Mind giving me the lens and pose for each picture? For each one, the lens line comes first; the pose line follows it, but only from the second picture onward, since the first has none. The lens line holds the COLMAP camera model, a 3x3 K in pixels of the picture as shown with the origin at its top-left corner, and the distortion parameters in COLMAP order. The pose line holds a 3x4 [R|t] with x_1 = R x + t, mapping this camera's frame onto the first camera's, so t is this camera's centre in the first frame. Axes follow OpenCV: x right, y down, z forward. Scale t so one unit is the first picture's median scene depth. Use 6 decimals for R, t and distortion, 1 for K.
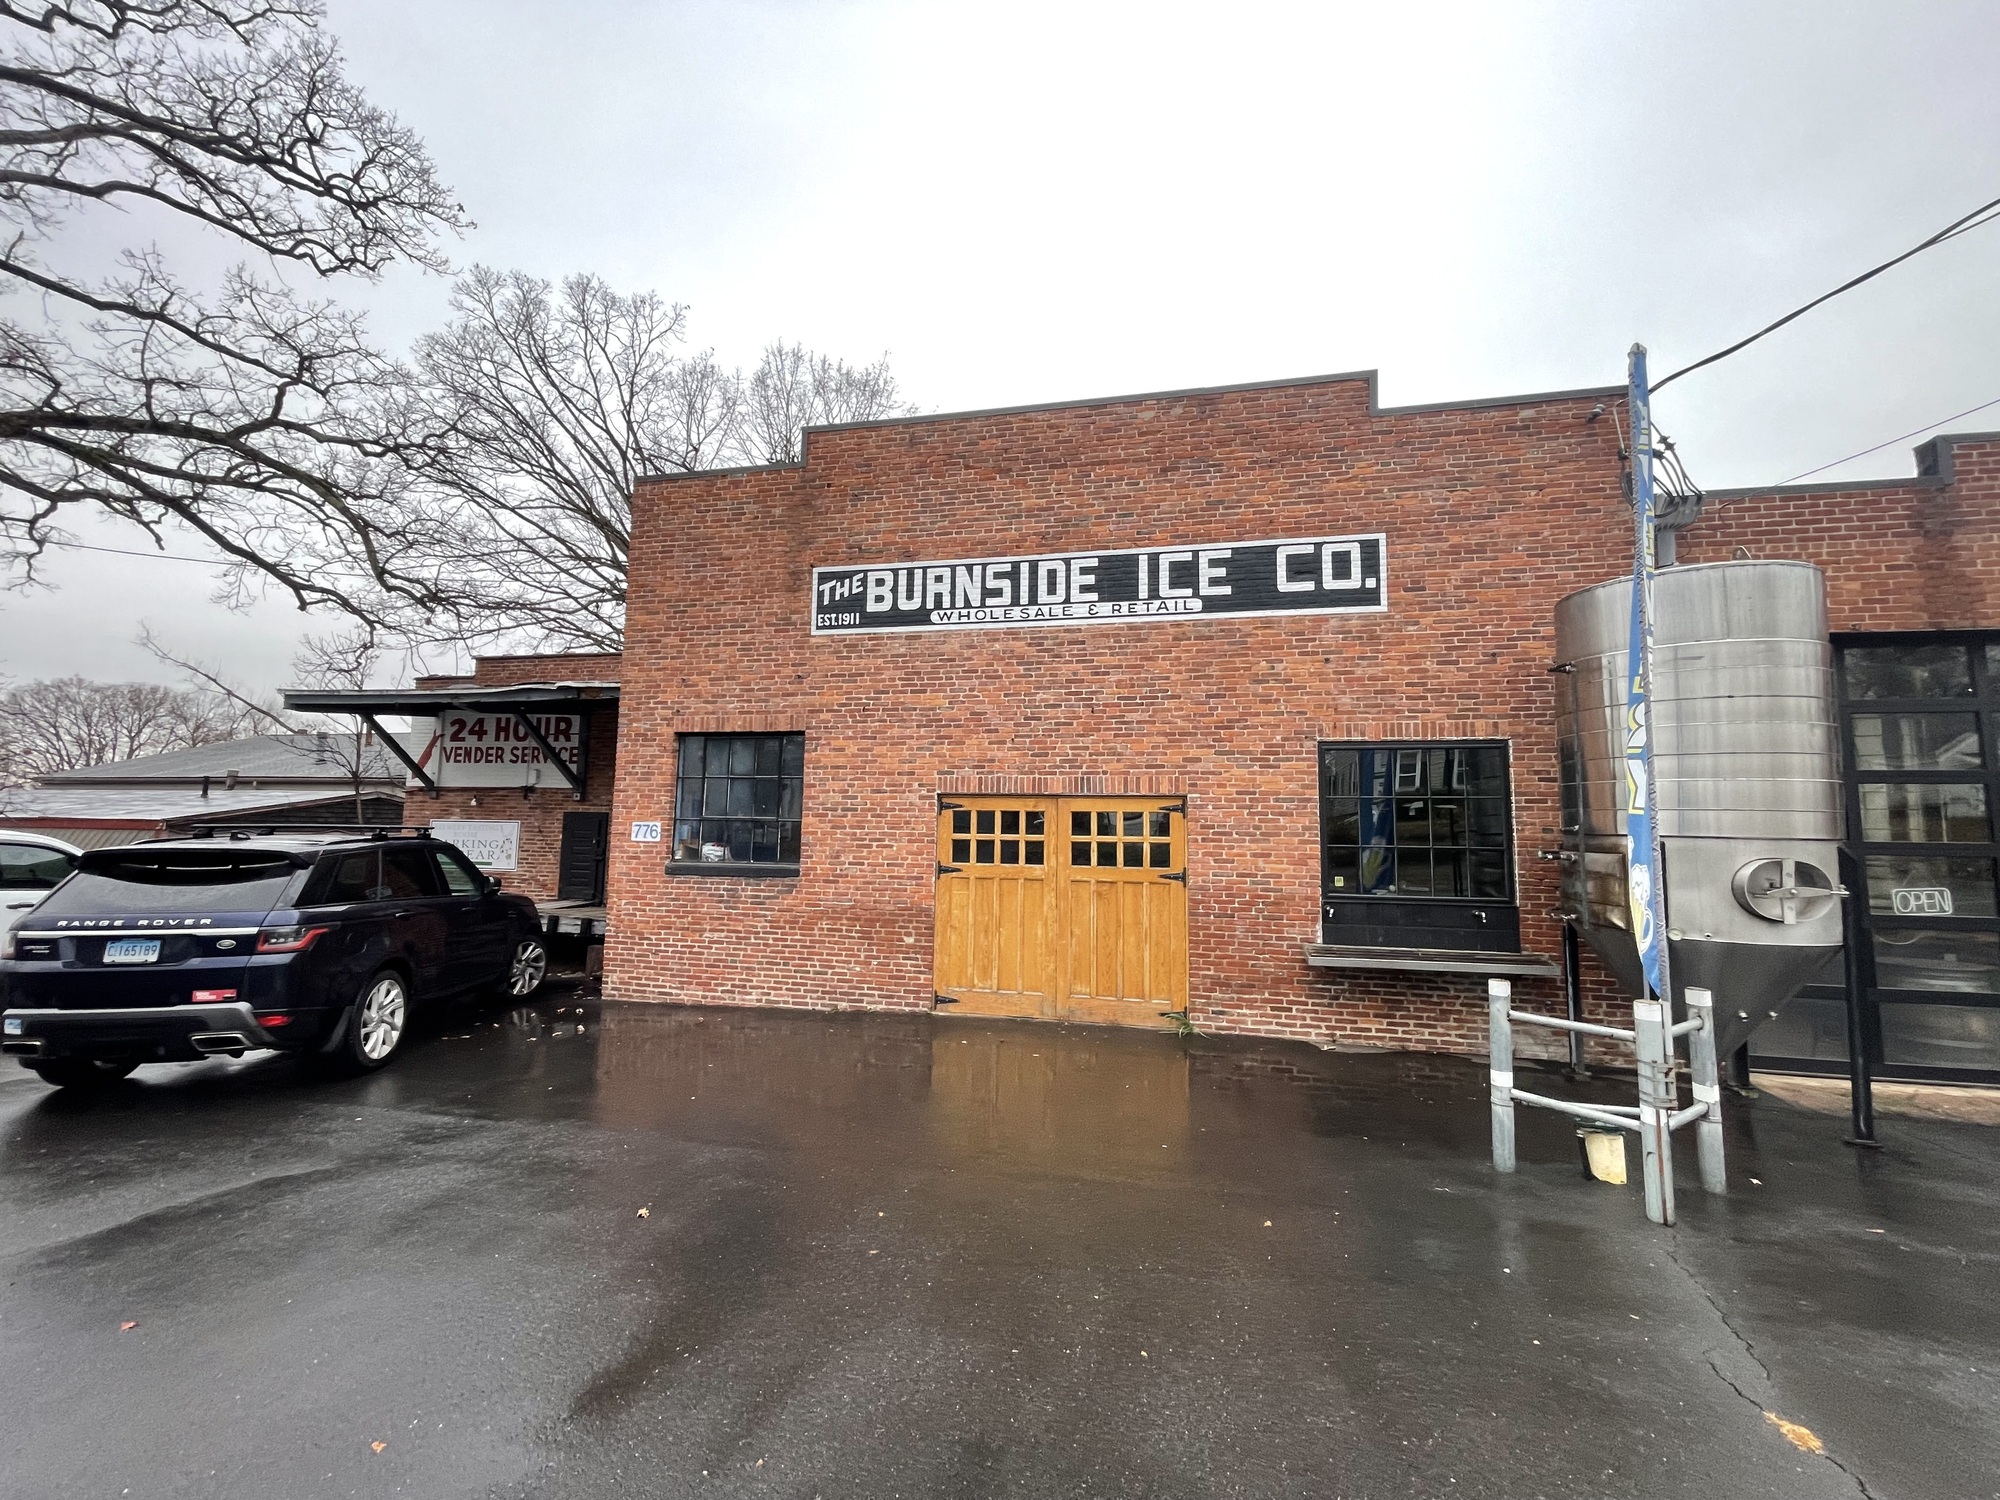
lens RADIAL K [[795.4, 0, 1004.4], [0, 795.4, 752.6], [0, 0, 1]] dist [0.001117, -0.001114]
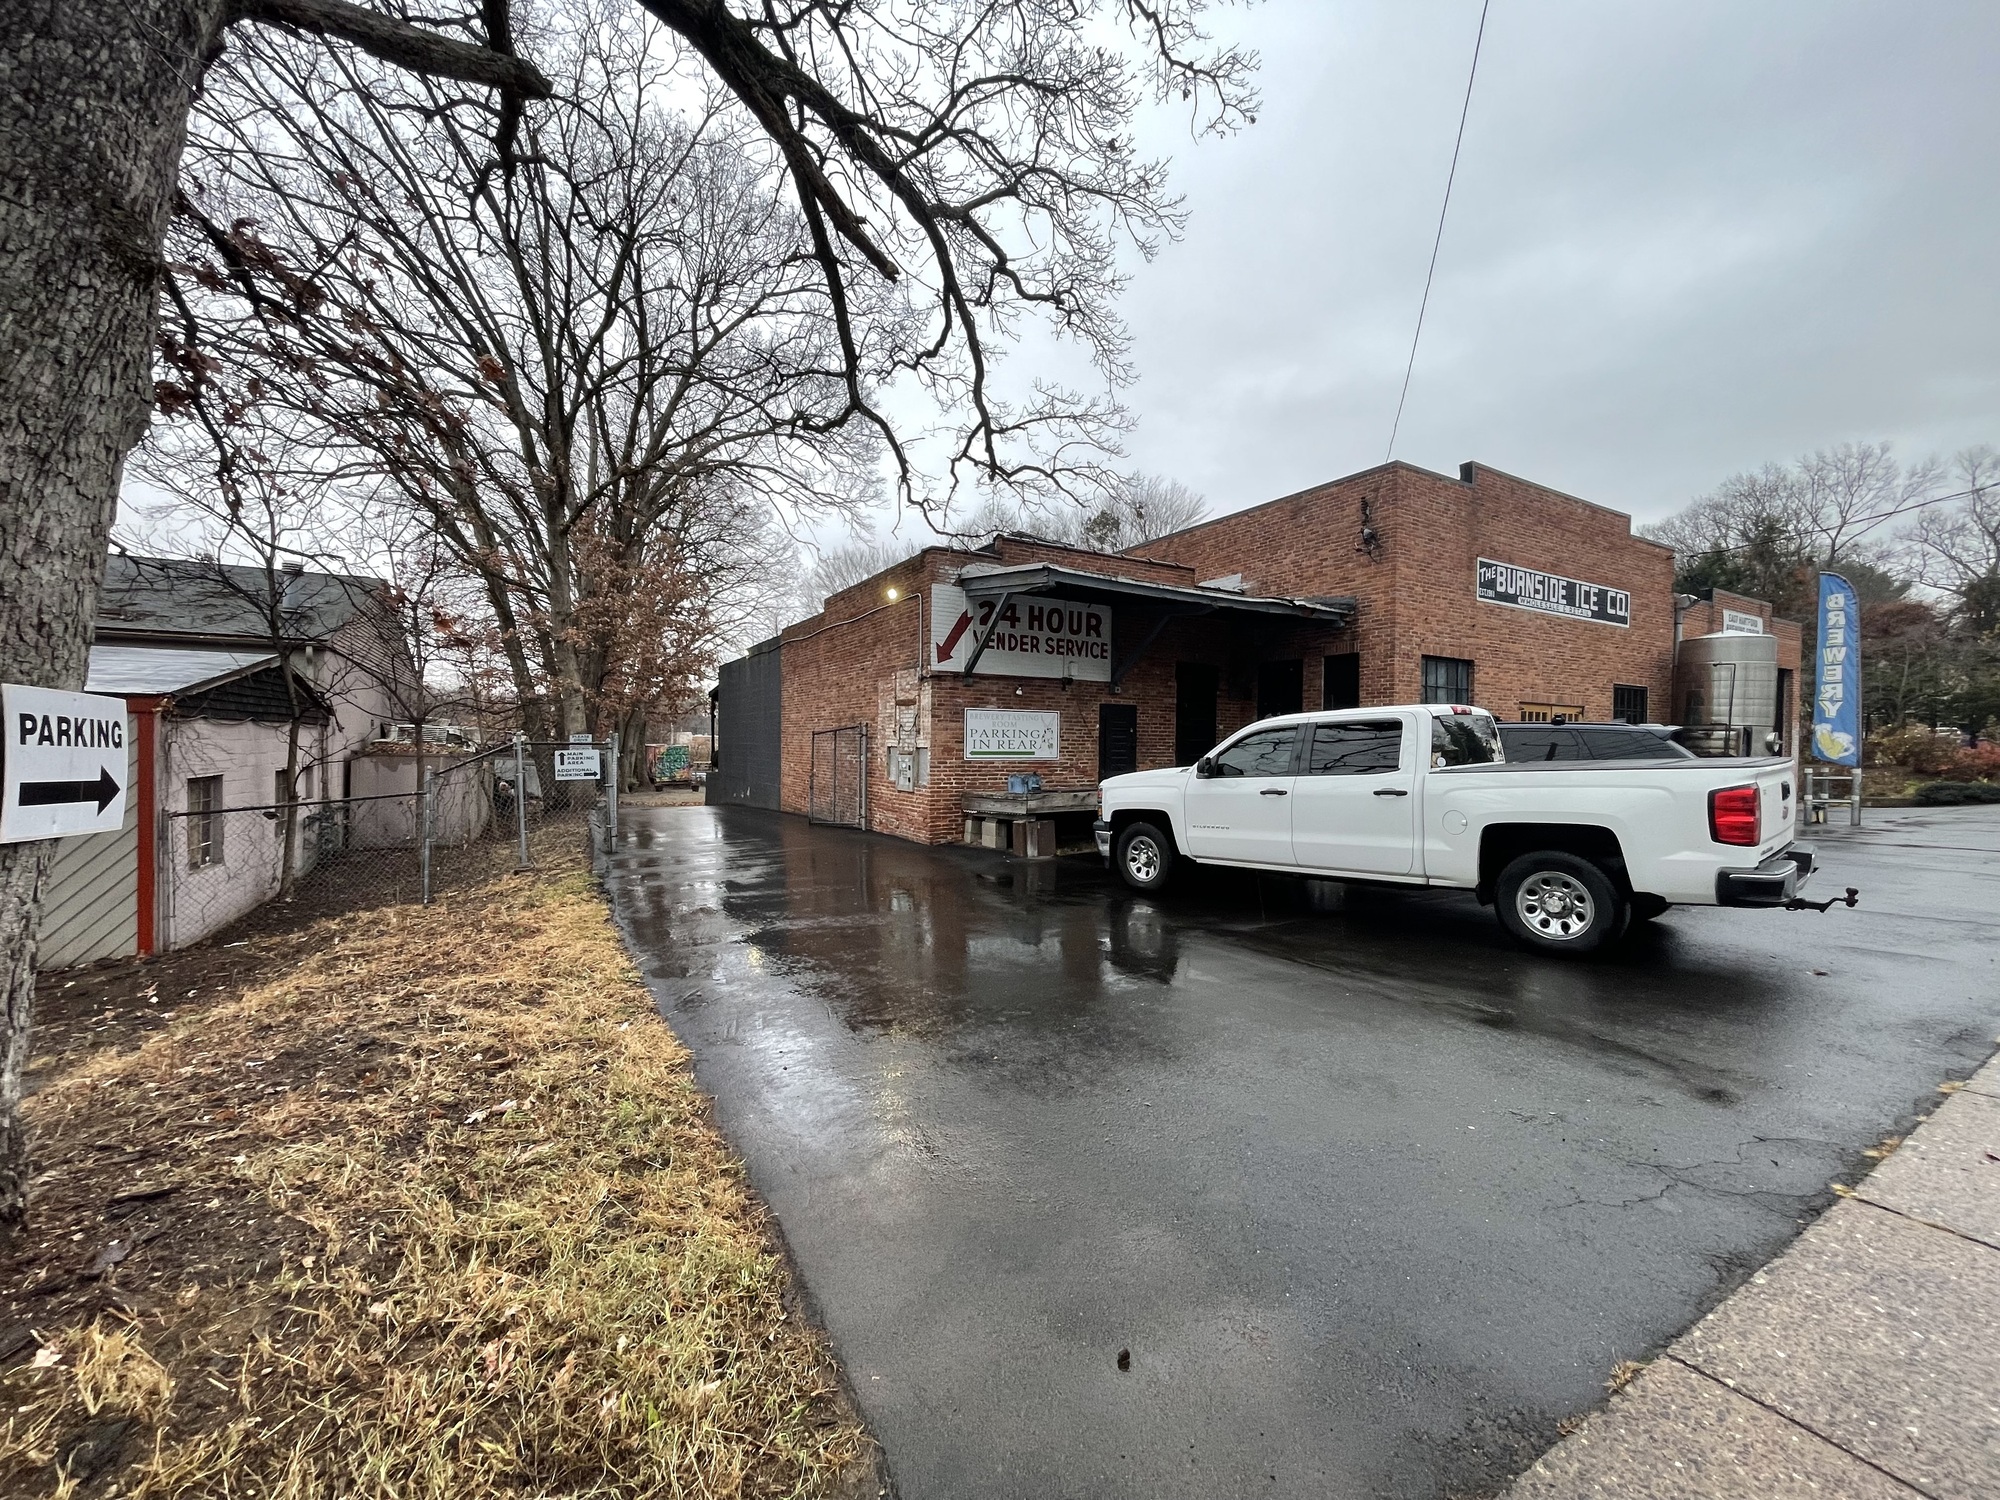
lens RADIAL K [[795.4, 0, 991.7], [0, 795.4, 748.8], [0, 0, 1]] dist [0.001117, -0.001114]
pose [[0.729761, -0.016306, 0.683508, -2.233141], [-0.068207, 0.992992, 0.096513, 0.066607], [-0.680291, -0.117051, 0.723535, 0.508252]]
